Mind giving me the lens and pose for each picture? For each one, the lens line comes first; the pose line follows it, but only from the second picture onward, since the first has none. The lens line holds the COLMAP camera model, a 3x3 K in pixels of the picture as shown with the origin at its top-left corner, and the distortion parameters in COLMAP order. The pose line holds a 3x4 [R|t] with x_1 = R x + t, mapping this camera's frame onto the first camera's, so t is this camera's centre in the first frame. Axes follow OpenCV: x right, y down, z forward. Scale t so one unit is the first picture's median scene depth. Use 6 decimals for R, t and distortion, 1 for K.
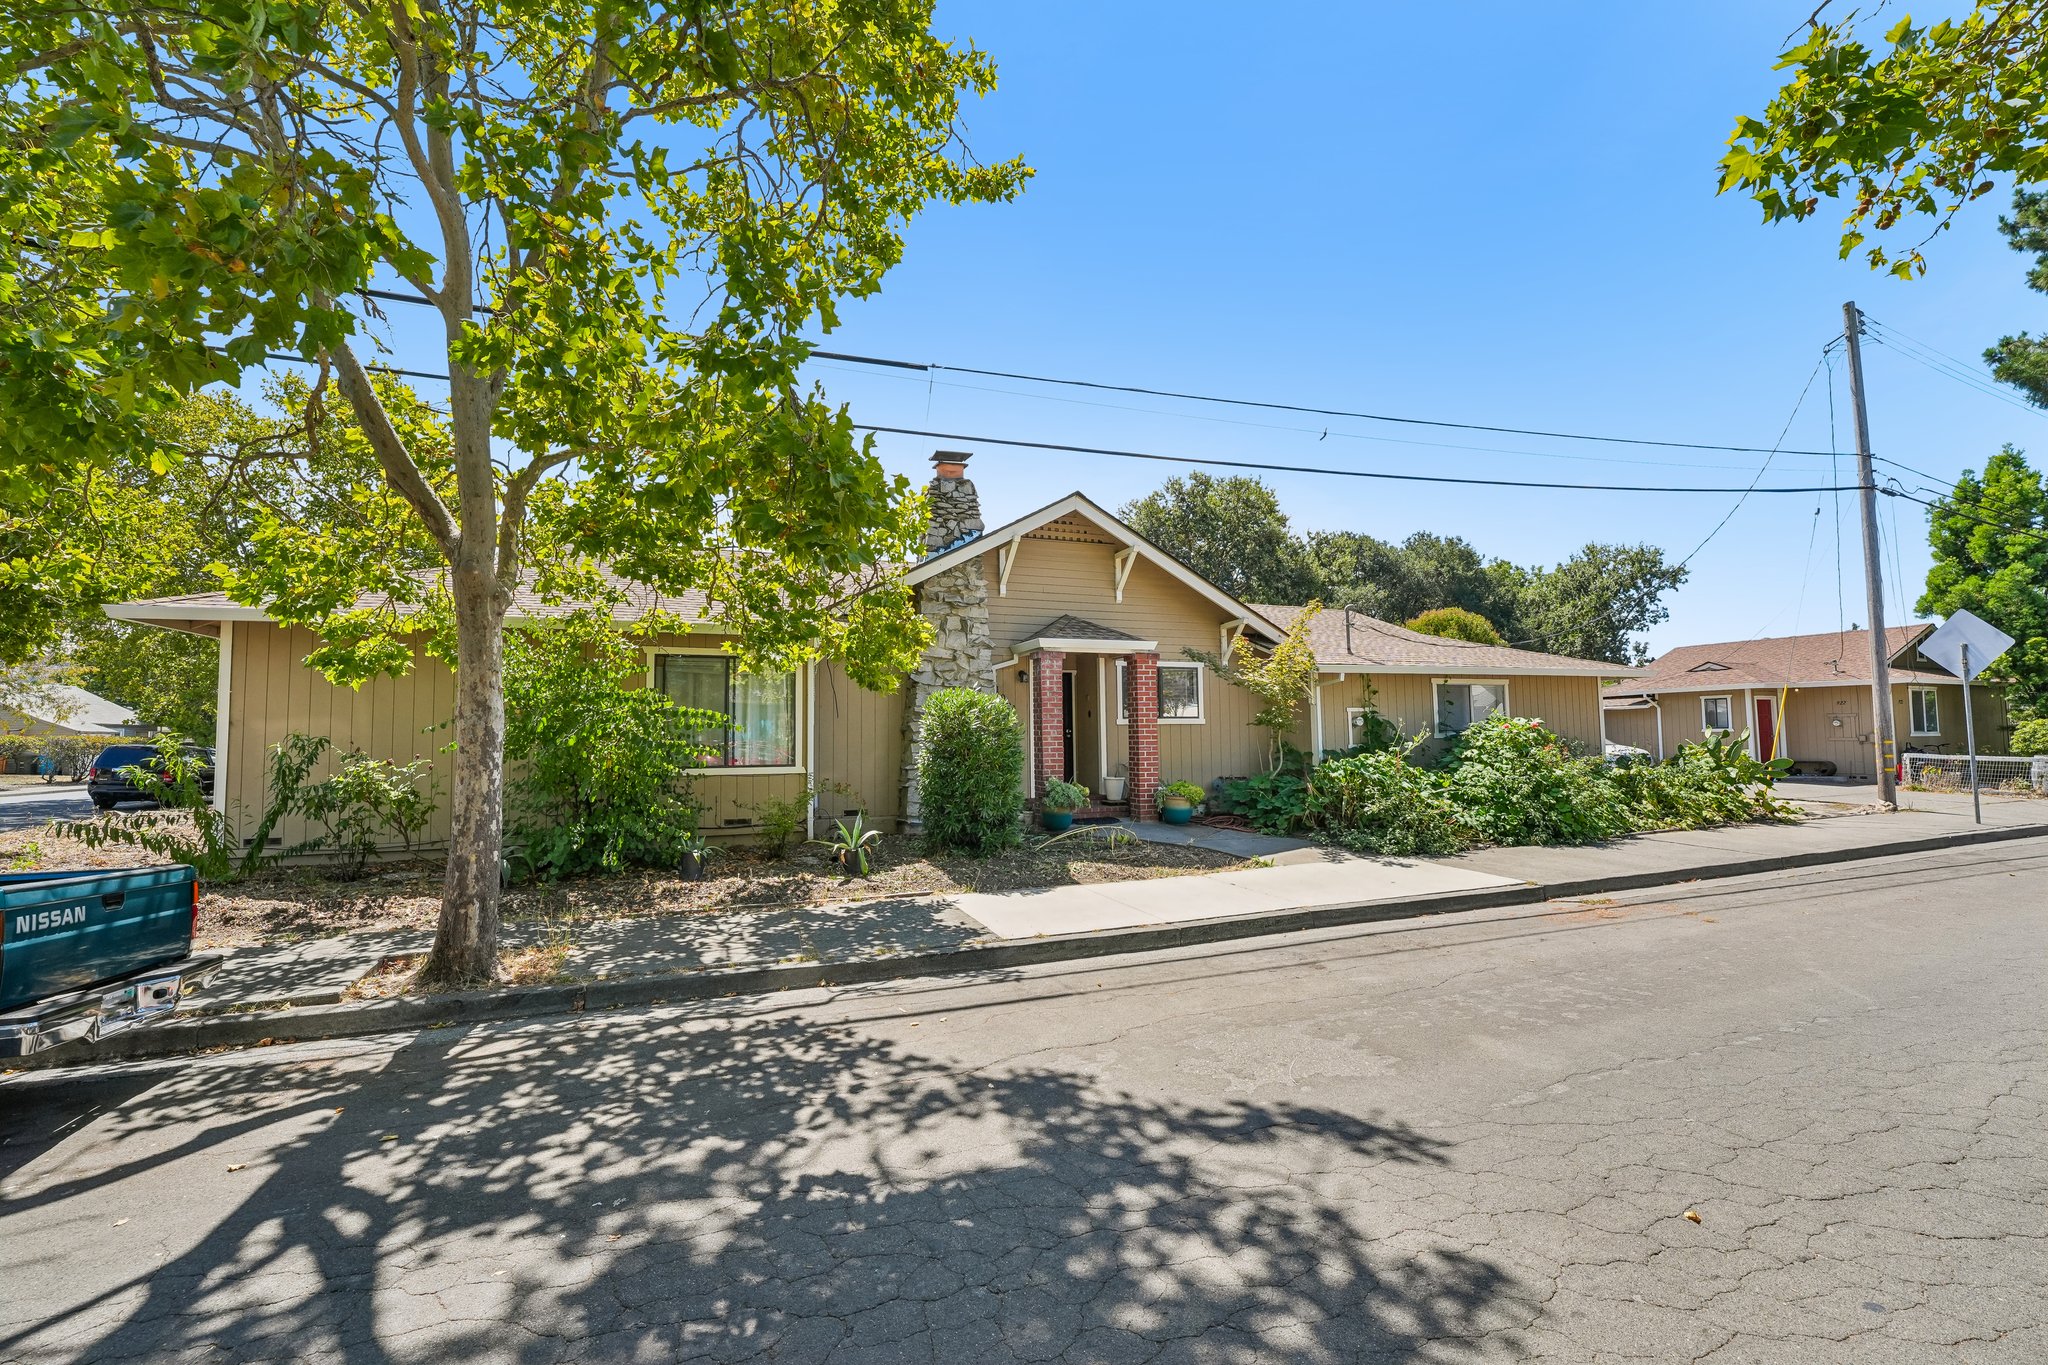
lens RADIAL K [[814.0, 0, 1024.0], [0, 814.0, 682.5], [0, 0, 1]] dist [-0.029466, 0.003262]
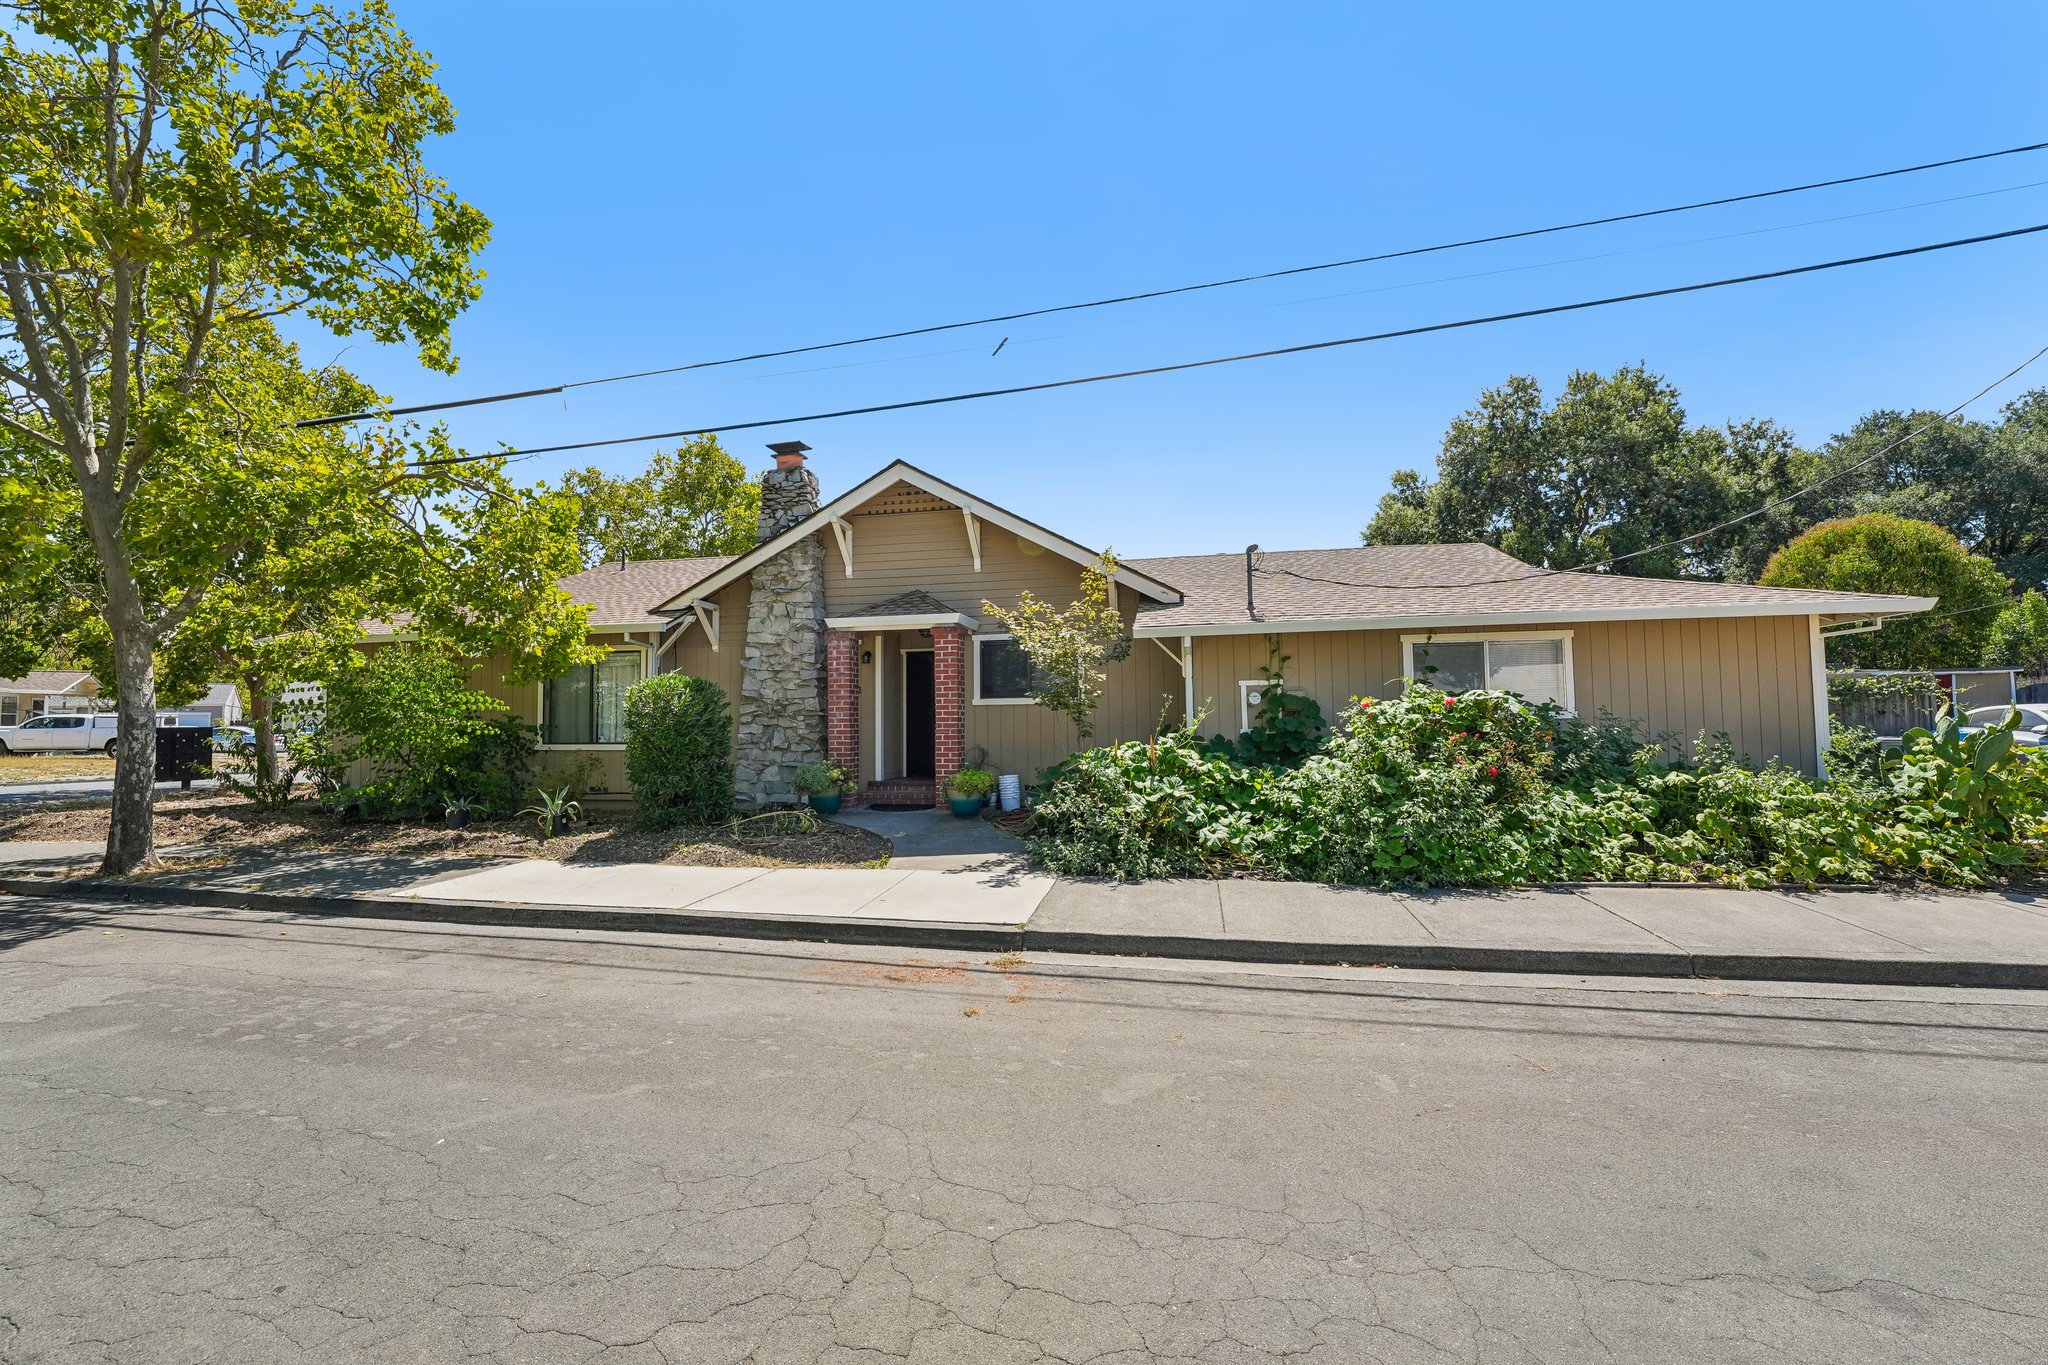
lens RADIAL K [[814.0, 0, 1024.0], [0, 814.0, 682.5], [0, 0, 1]] dist [-0.029466, 0.003262]
pose [[0.847316, -0.021531, -0.530653, 0.731569], [0.035903, 0.999214, 0.016785, 0.014963], [0.529875, -0.033274, 0.847423, 0.281938]]
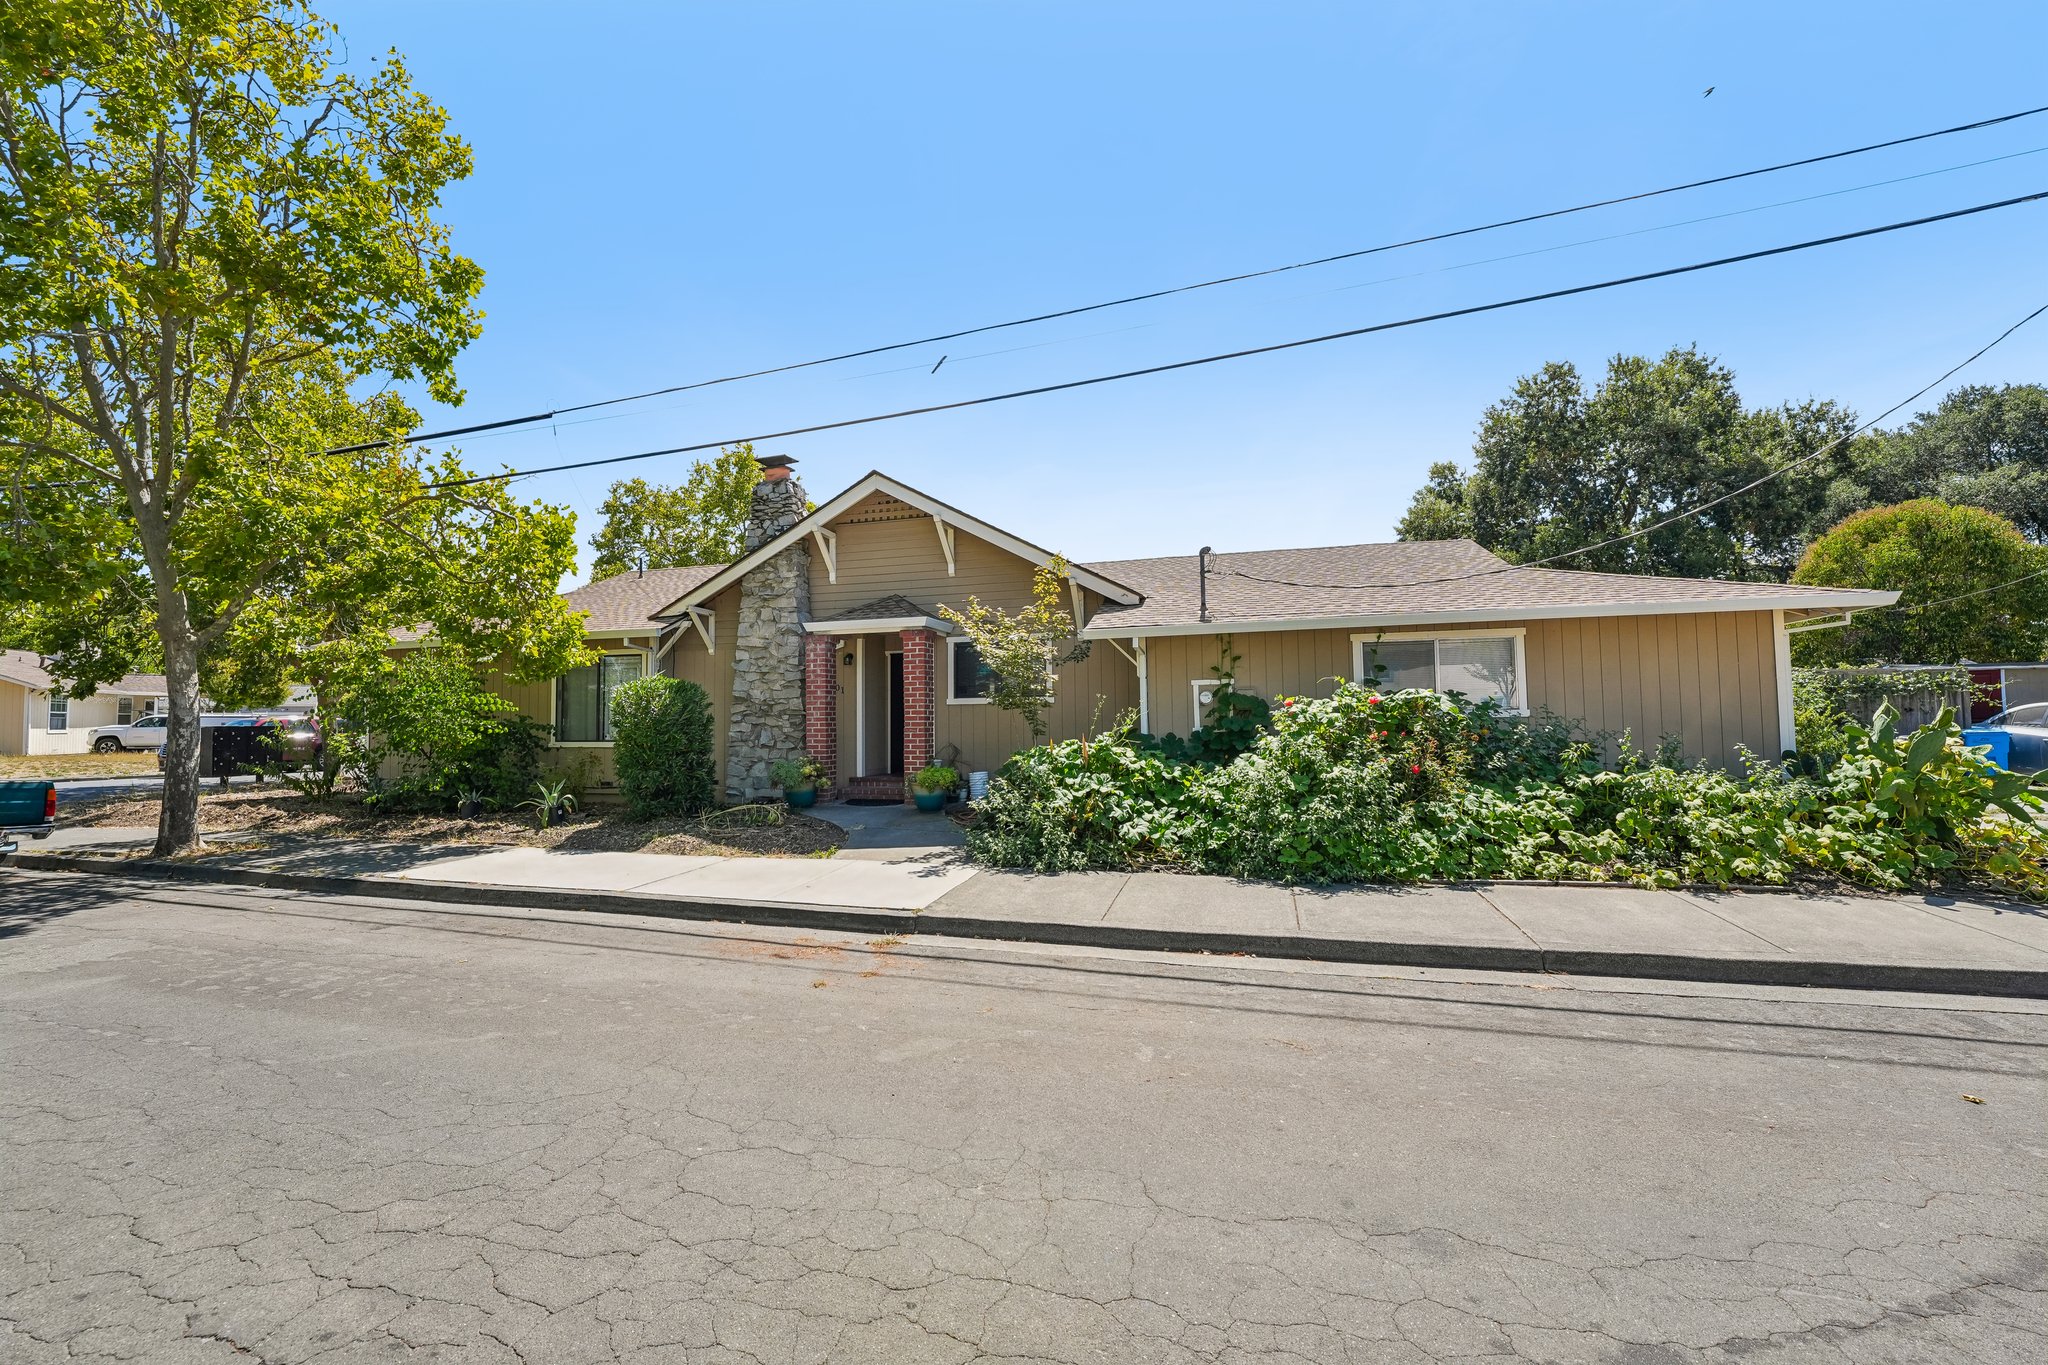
lens RADIAL K [[814.6, 0, 1024.0], [0, 814.6, 682.5], [0, 0, 1]] dist [-0.030180, 0.003354]
pose [[0.806184, -0.024053, -0.591176, 0.845225], [0.041511, 0.999010, 0.015963, 0.016574], [0.590208, -0.037410, 0.806384, 0.316097]]
